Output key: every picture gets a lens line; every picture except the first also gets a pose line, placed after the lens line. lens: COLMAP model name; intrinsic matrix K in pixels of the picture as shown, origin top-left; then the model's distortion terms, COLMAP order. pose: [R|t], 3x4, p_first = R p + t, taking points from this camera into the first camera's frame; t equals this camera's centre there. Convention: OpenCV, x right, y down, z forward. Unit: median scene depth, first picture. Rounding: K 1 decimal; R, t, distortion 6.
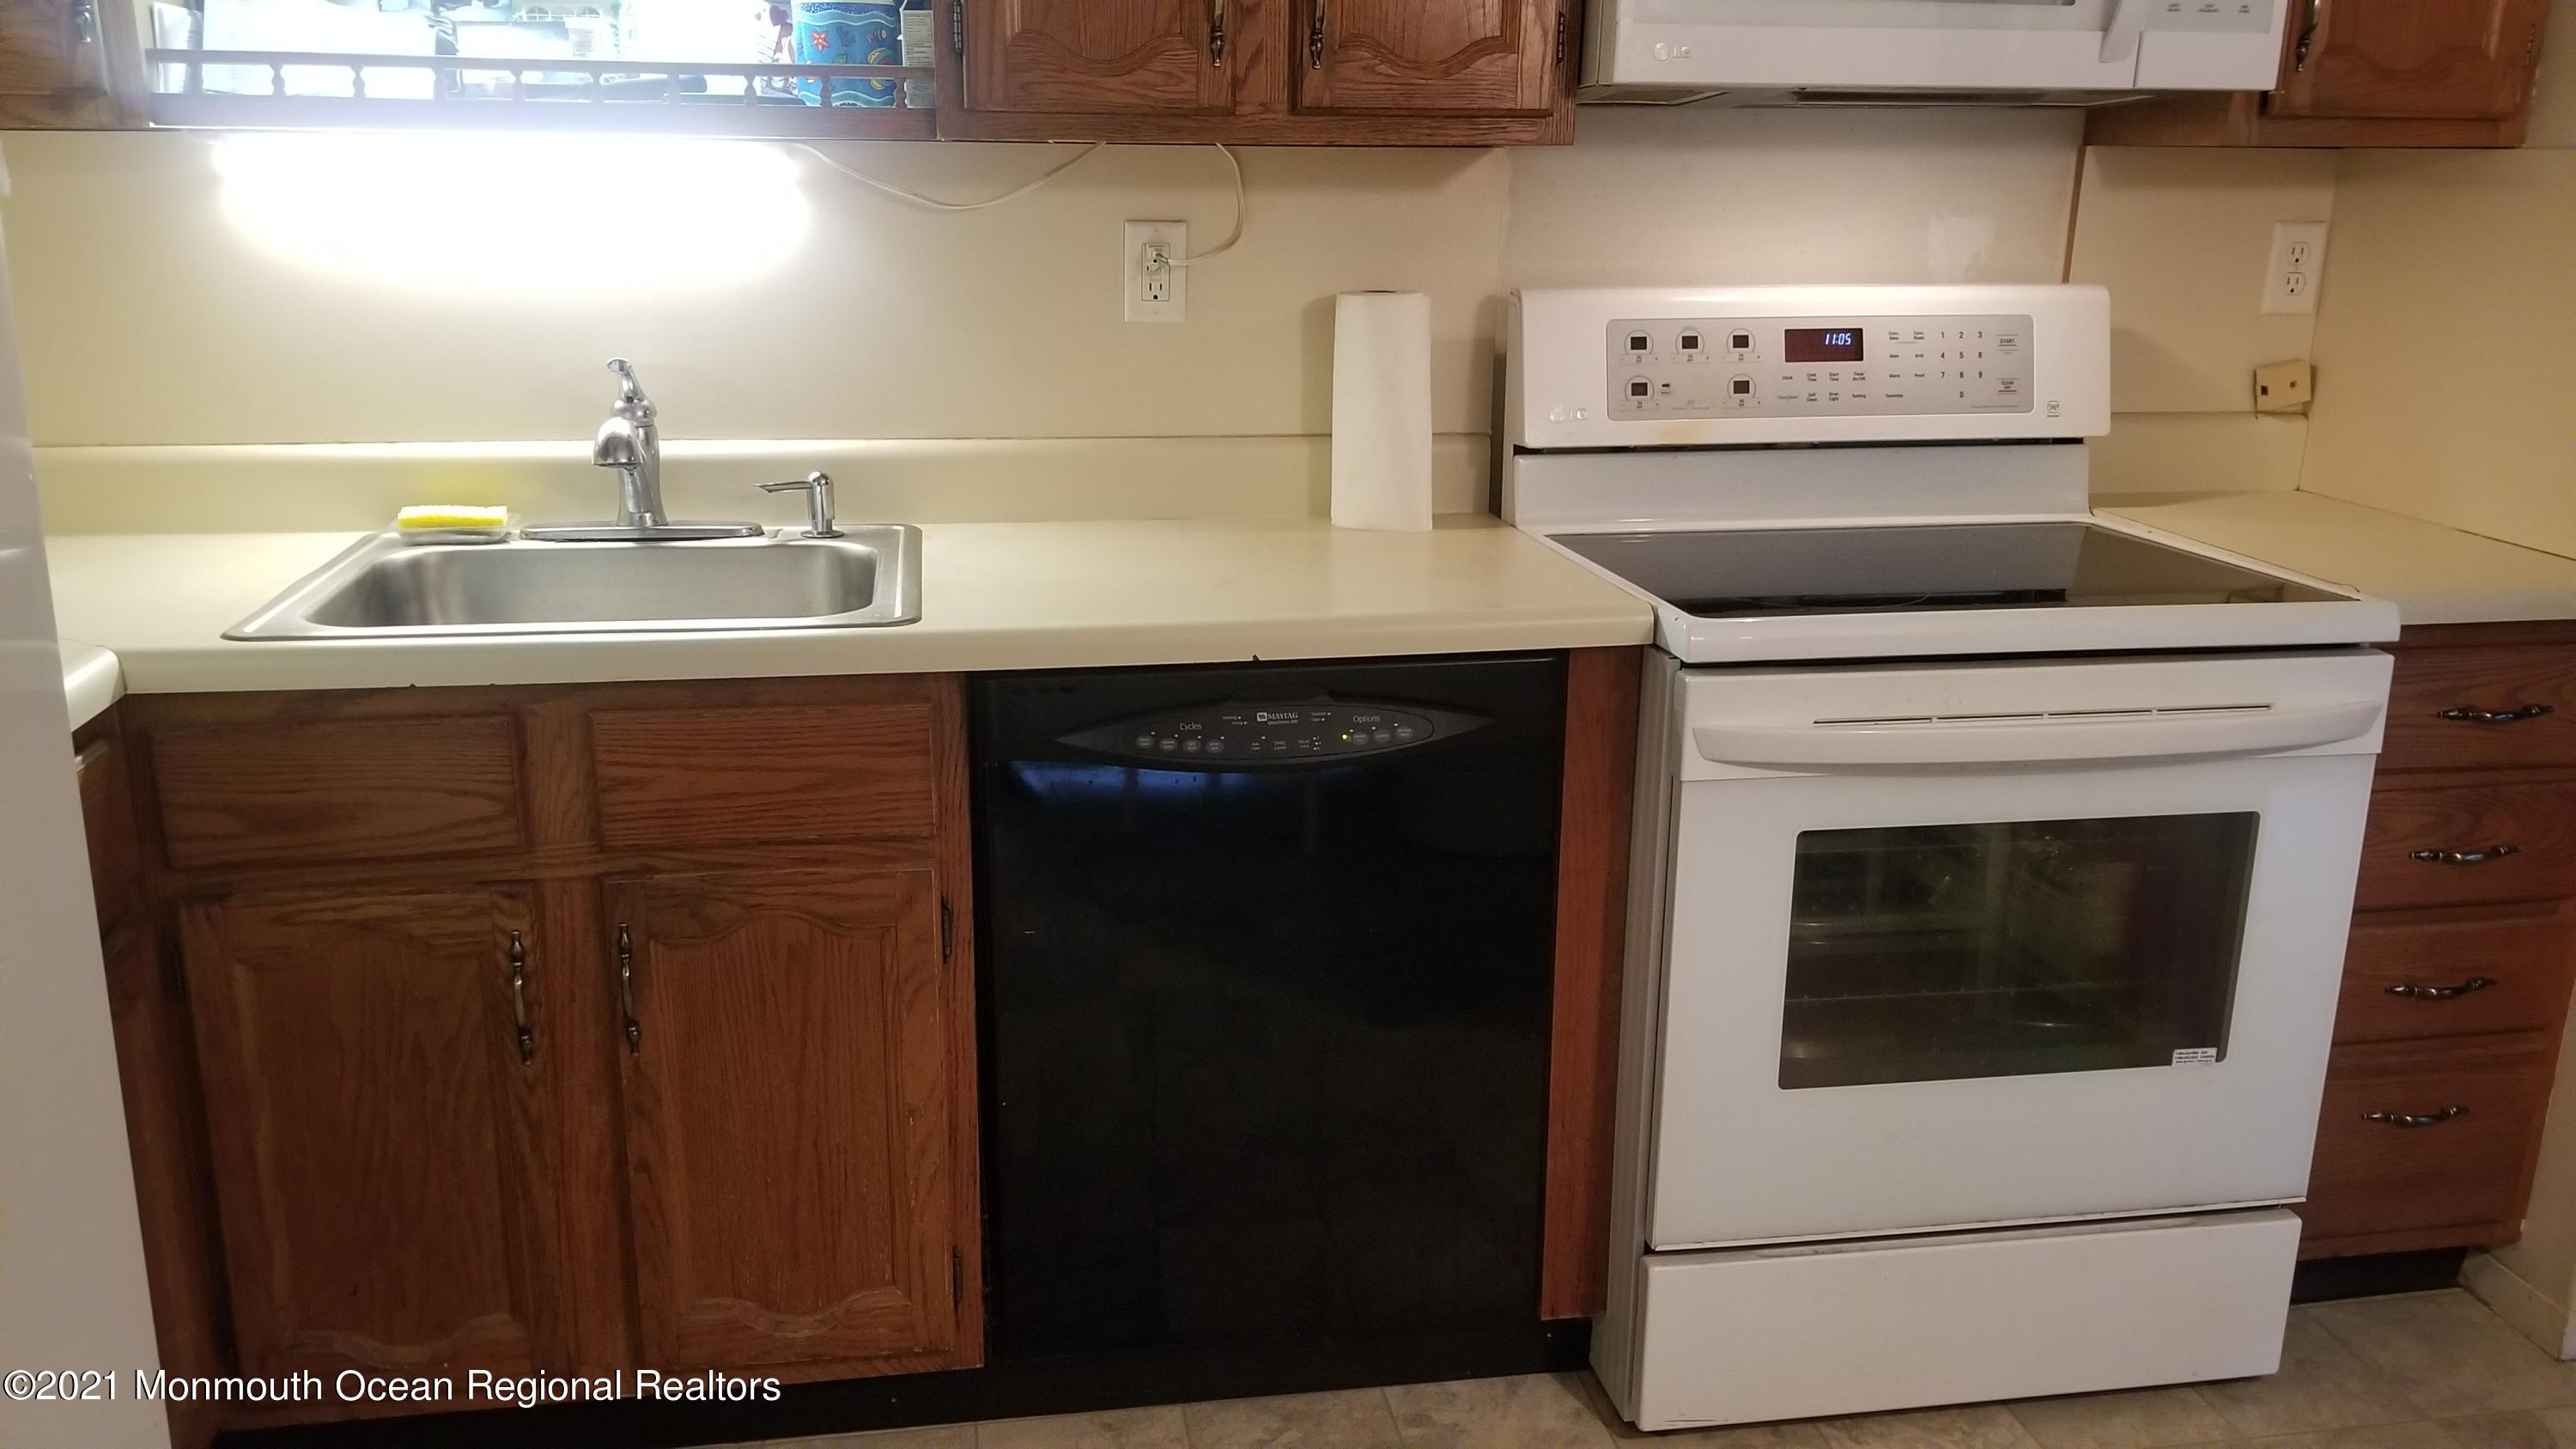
lens RADIAL K [[1985.0, 0, 1243.3], [0, 1985.0, 718.8], [0, 0, 1]] dist [0.119396, -0.204725]
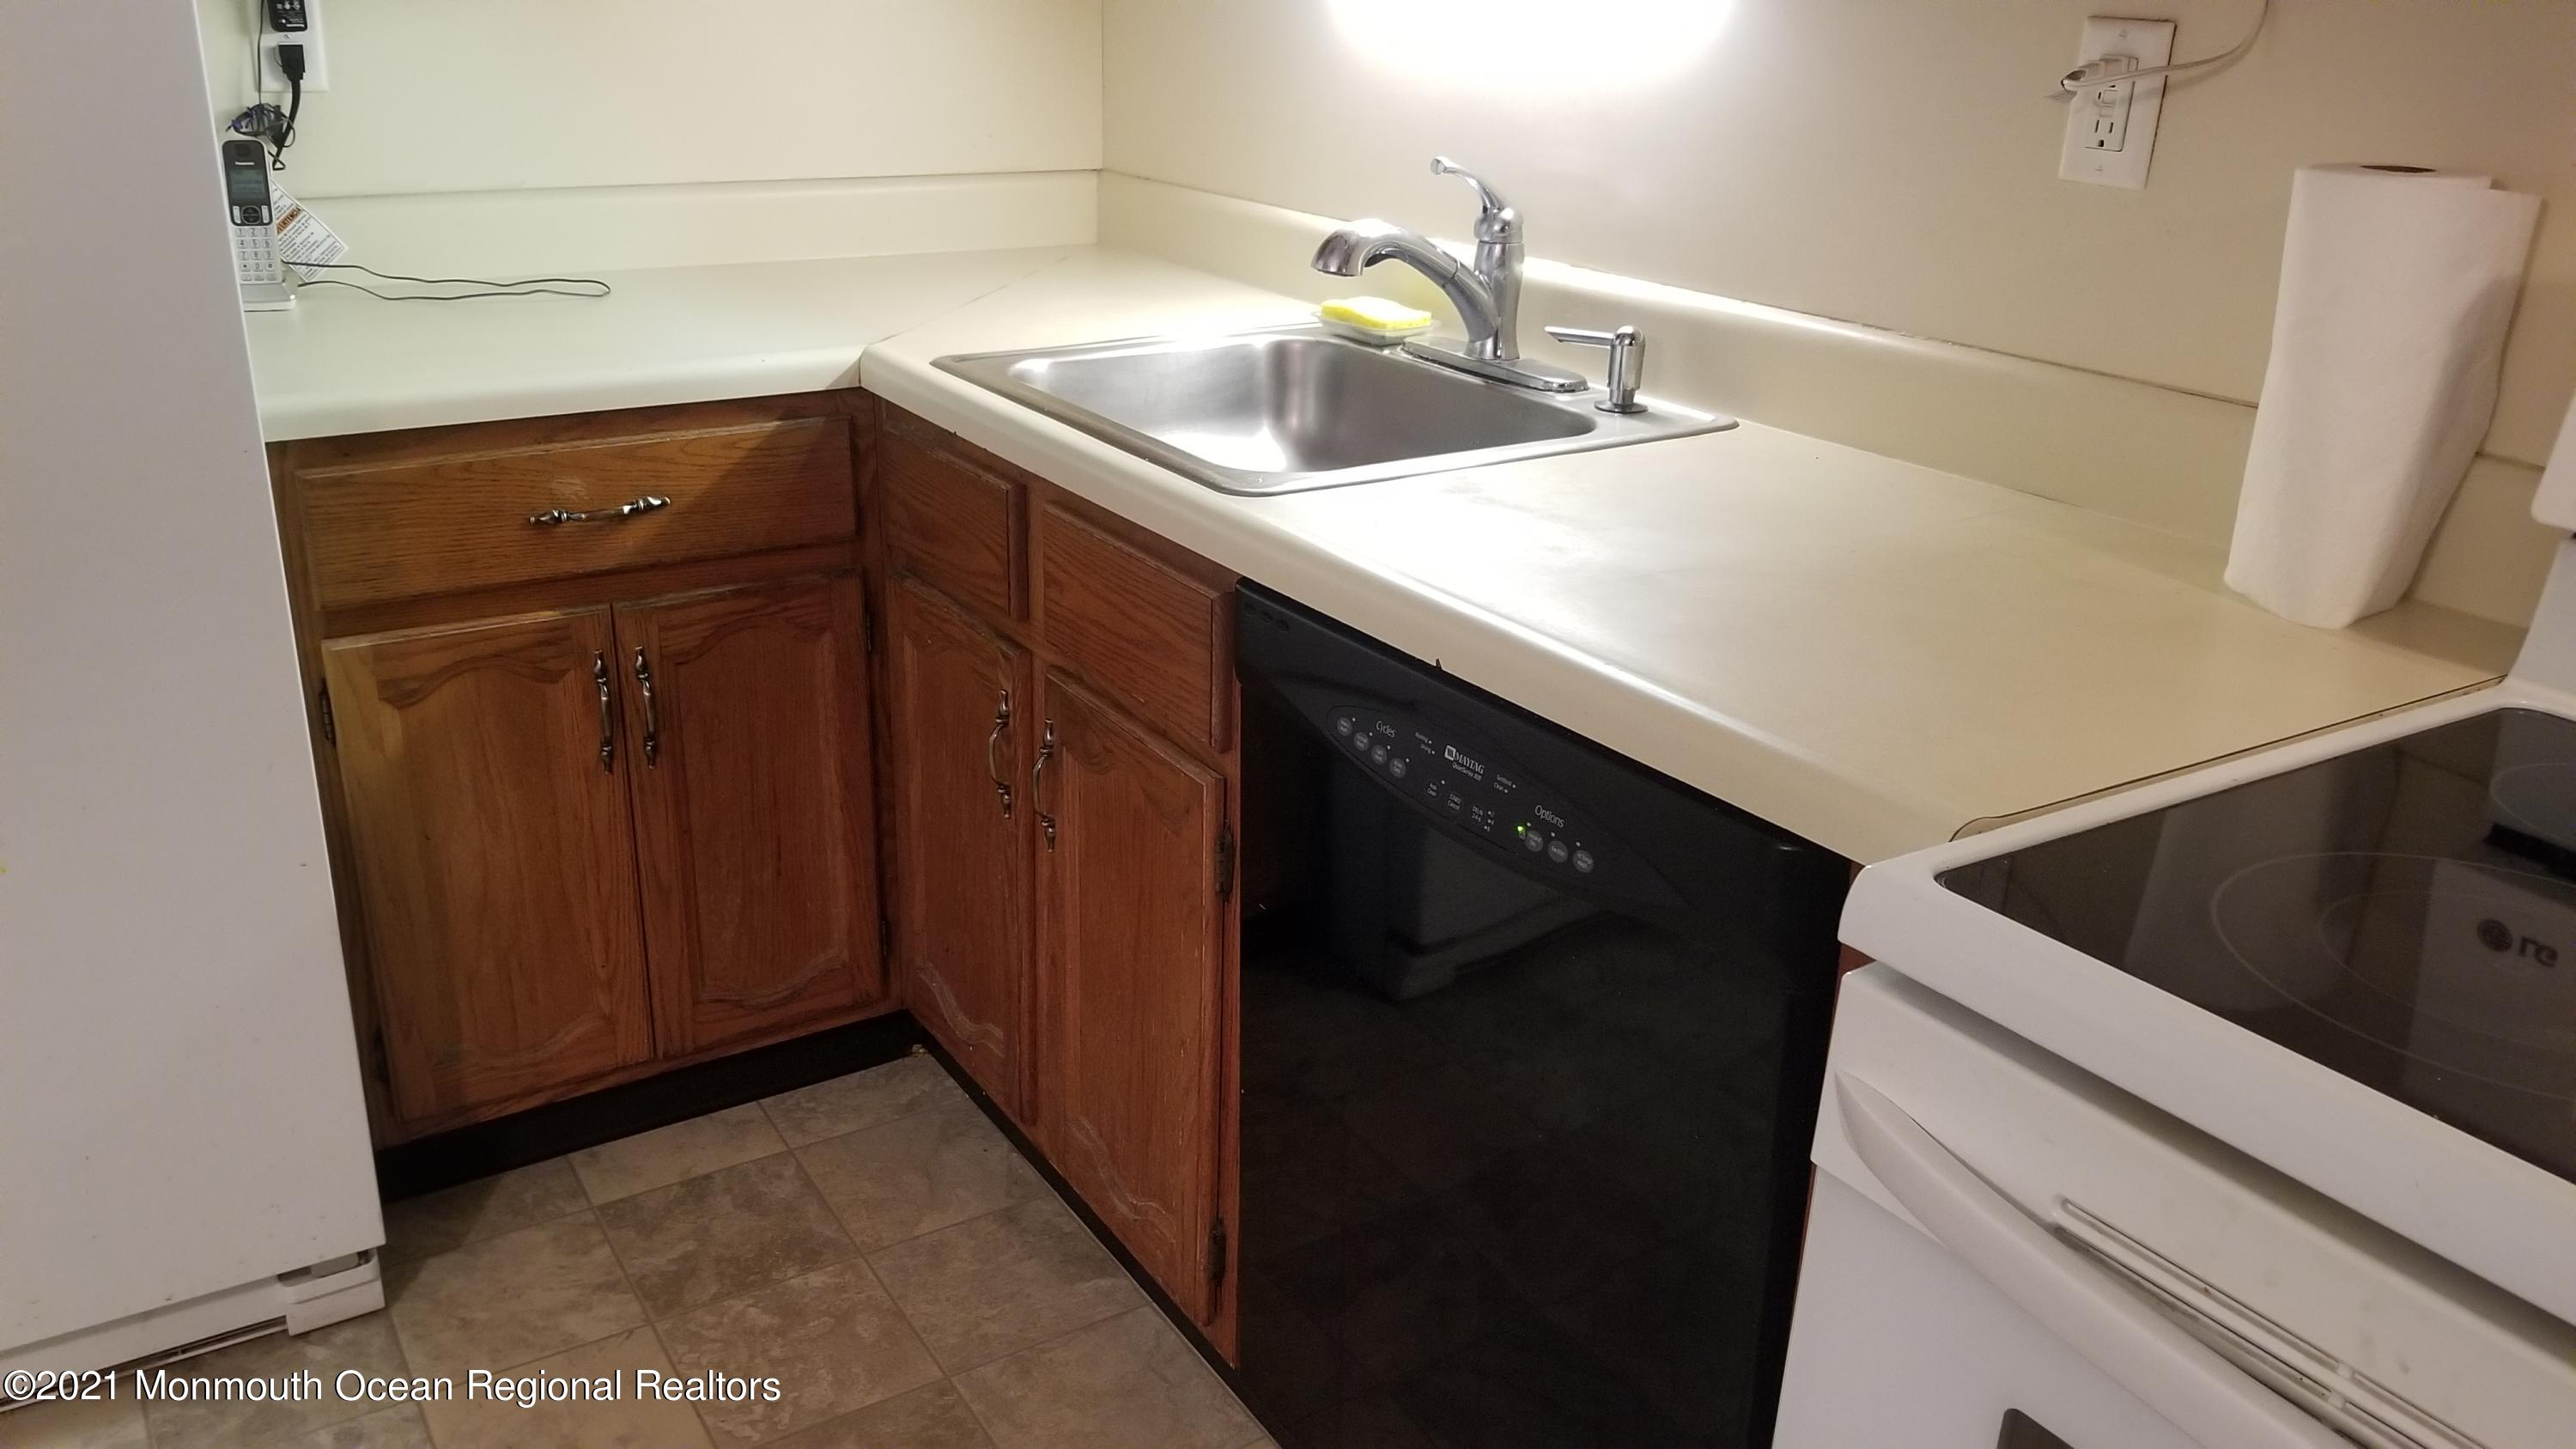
lens RADIAL K [[1977.1, 0, 1216.8], [0, 1977.1, 732.0], [0, 0, 1]] dist [0.064451, -0.106900]
pose [[0.381043, 0.337922, -0.860590, 0.488707], [-0.258712, 0.932599, 0.251648, -0.137545], [0.887623, 0.126756, 0.442785, 0.551271]]
